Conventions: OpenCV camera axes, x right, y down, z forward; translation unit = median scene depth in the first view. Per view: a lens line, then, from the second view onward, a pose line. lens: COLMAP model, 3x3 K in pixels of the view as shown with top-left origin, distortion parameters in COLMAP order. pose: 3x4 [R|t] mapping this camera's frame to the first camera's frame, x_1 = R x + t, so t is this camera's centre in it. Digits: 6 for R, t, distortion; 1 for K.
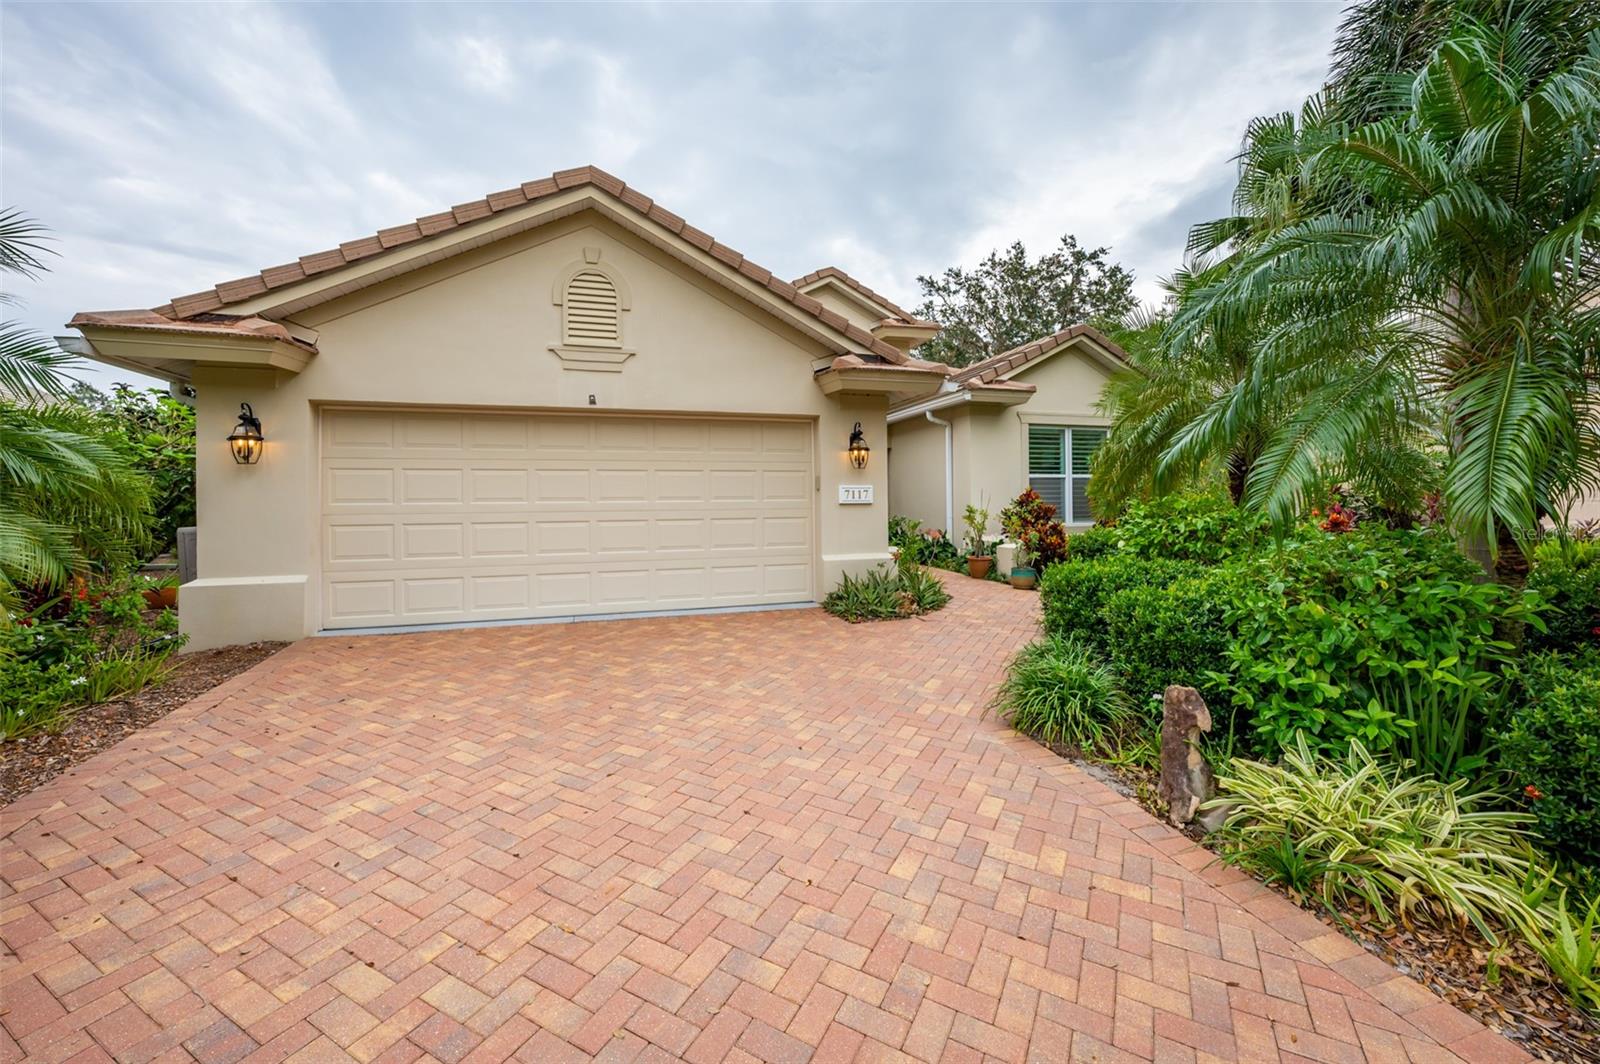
lens RADIAL K [[639.2, 0, 798.9], [0, 639.2, 501.9], [0, 0, 1]] dist [0.000556, 0.000077]
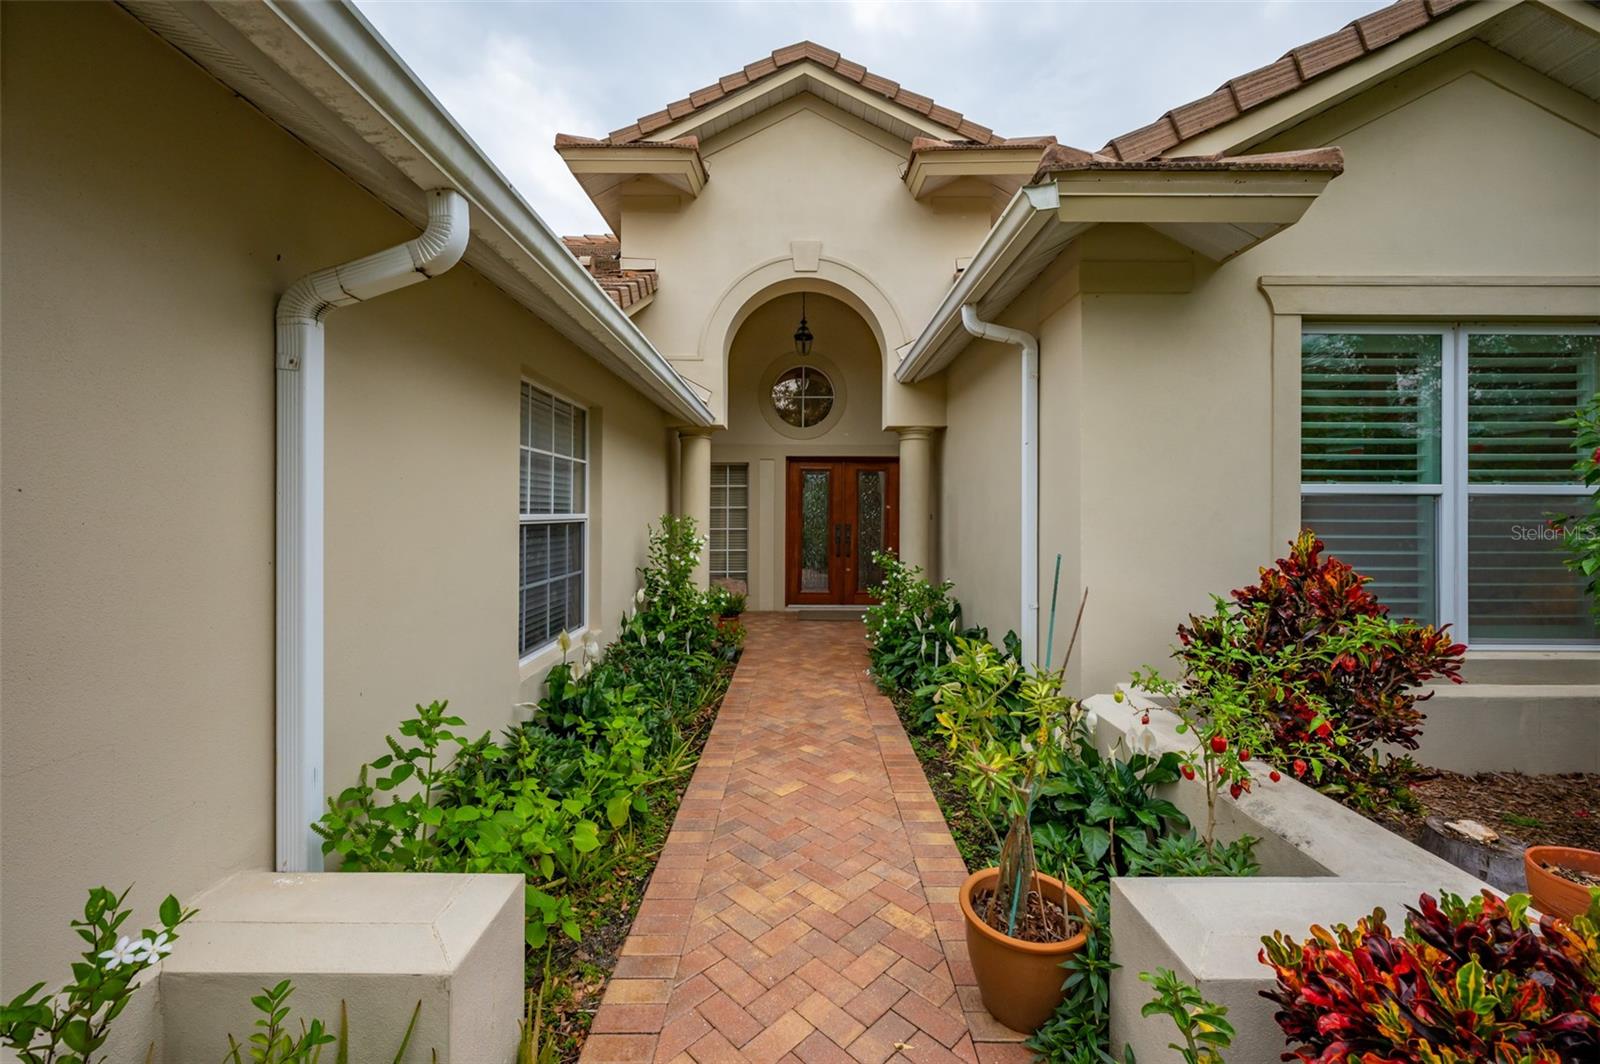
lens RADIAL K [[639.2, 0, 798.9], [0, 639.2, 501.9], [0, 0, 1]] dist [0.000556, 0.000077]
pose [[0.954828, 0.007520, -0.297063, 0.350859], [-0.007240, 0.999972, 0.002043, -0.053931], [0.297070, 0.000200, 0.954856, 1.010981]]
